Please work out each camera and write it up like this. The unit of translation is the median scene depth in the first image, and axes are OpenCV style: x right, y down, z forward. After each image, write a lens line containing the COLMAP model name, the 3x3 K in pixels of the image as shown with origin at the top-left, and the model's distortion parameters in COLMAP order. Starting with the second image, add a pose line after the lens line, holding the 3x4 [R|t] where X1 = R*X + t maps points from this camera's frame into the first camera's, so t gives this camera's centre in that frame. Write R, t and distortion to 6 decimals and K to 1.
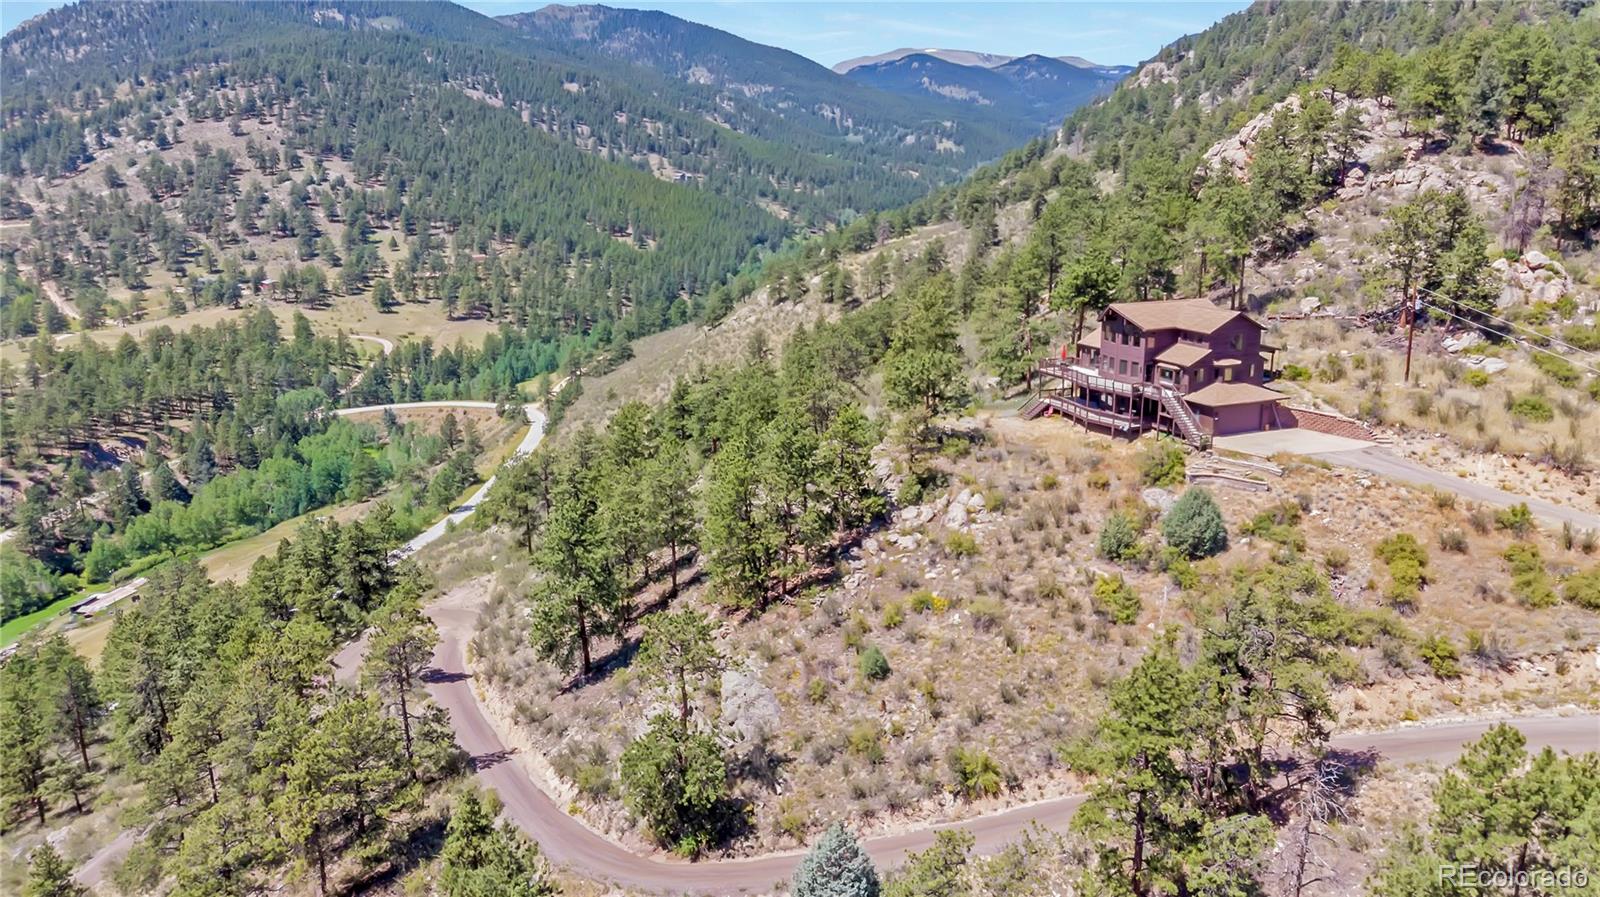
lens RADIAL K [[1203.8, 0, 800.0], [0, 1203.8, 448.5], [0, 0, 1]] dist [-0.003562, 0.004810]
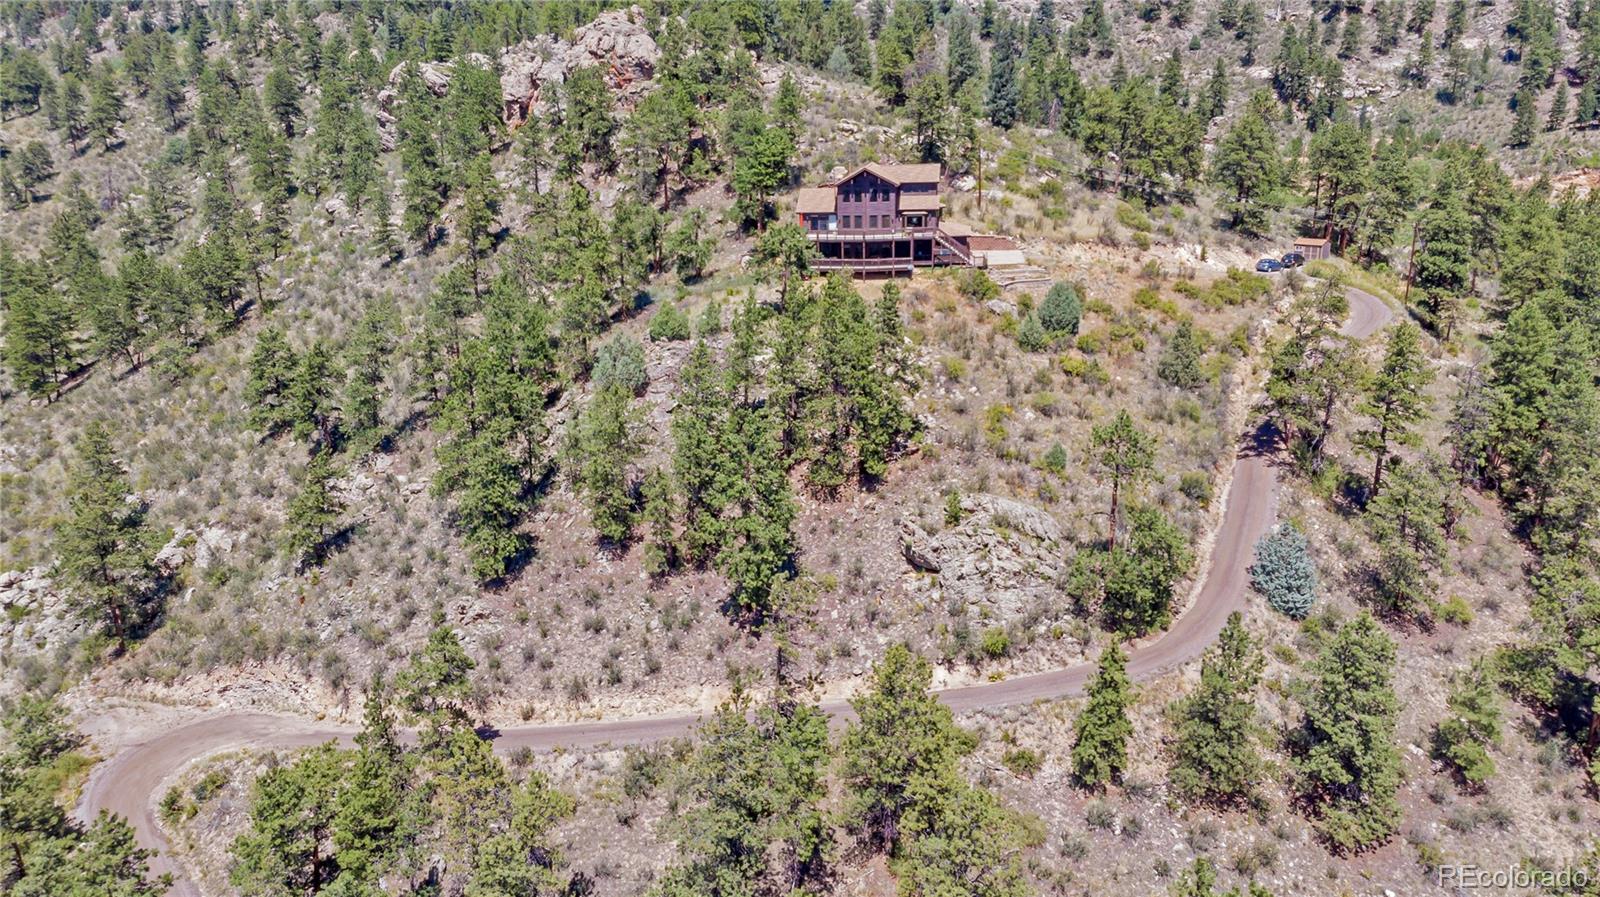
lens RADIAL K [[1163.1, 0, 800.0], [0, 1163.1, 448.5], [0, 0, 1]] dist [0.038815, 0.001330]
pose [[0.515633, -0.250757, 0.819295, -0.171316], [0.227894, 0.961909, 0.150979, -0.009557], [-0.825946, 0.108863, 0.553138, 0.101815]]
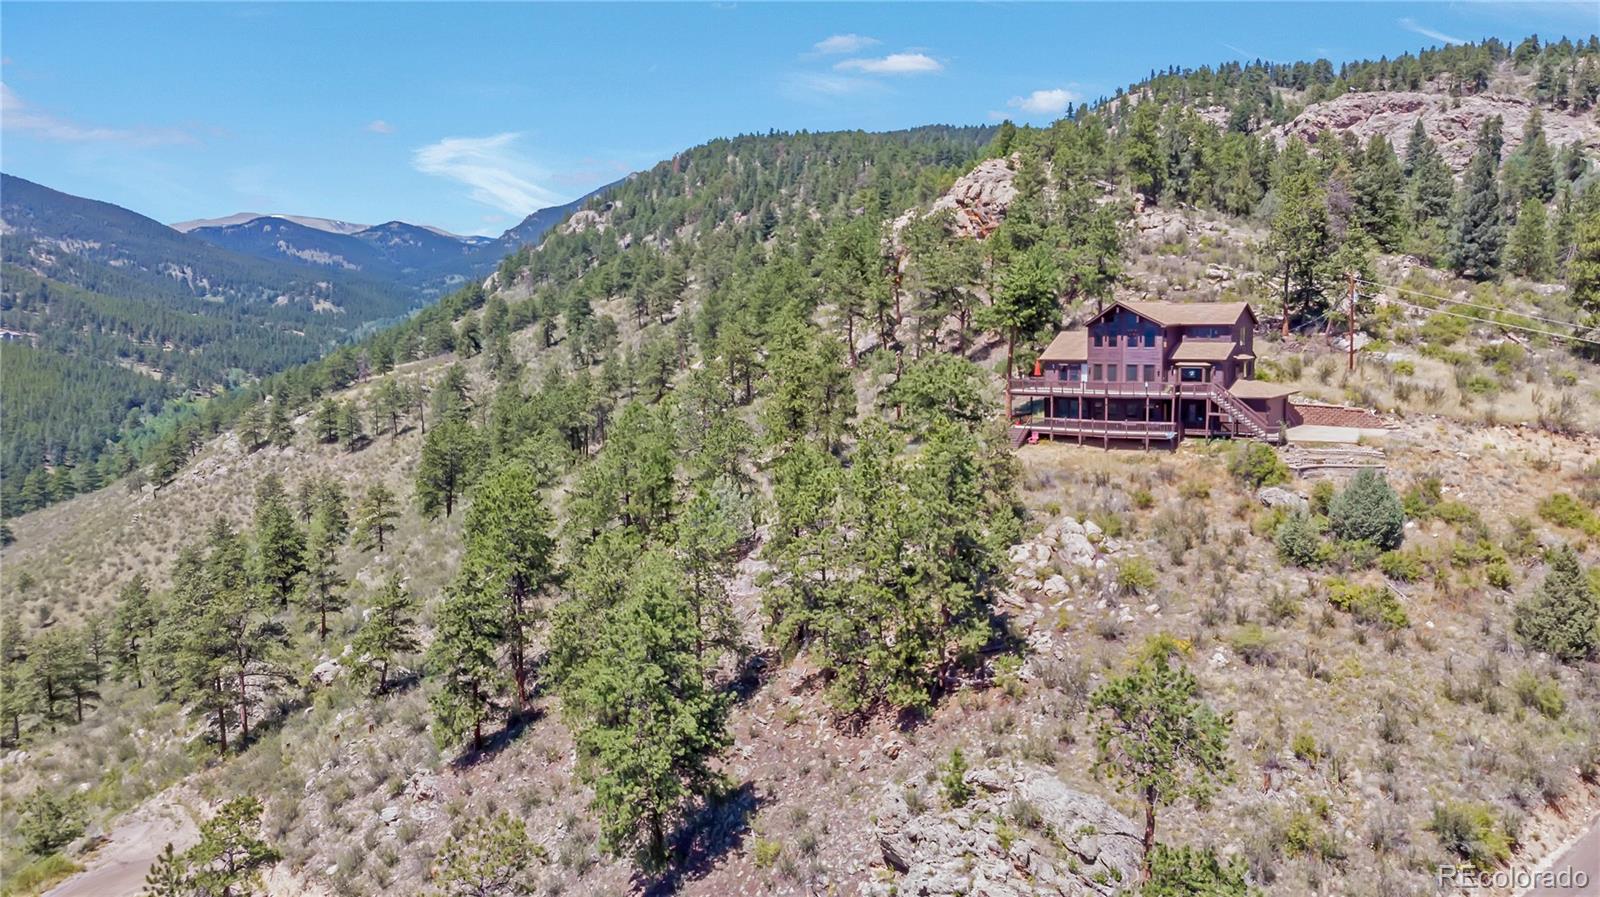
lens RADIAL K [[1191.8, 0, 800.0], [0, 1191.8, 448.5], [0, 0, 1]] dist [-0.043484, 0.122171]
pose [[0.865615, -0.061388, 0.496933, -0.084032], [0.128484, 0.986458, -0.101948, 0.009829], [-0.483945, 0.152096, 0.861780, 0.085731]]
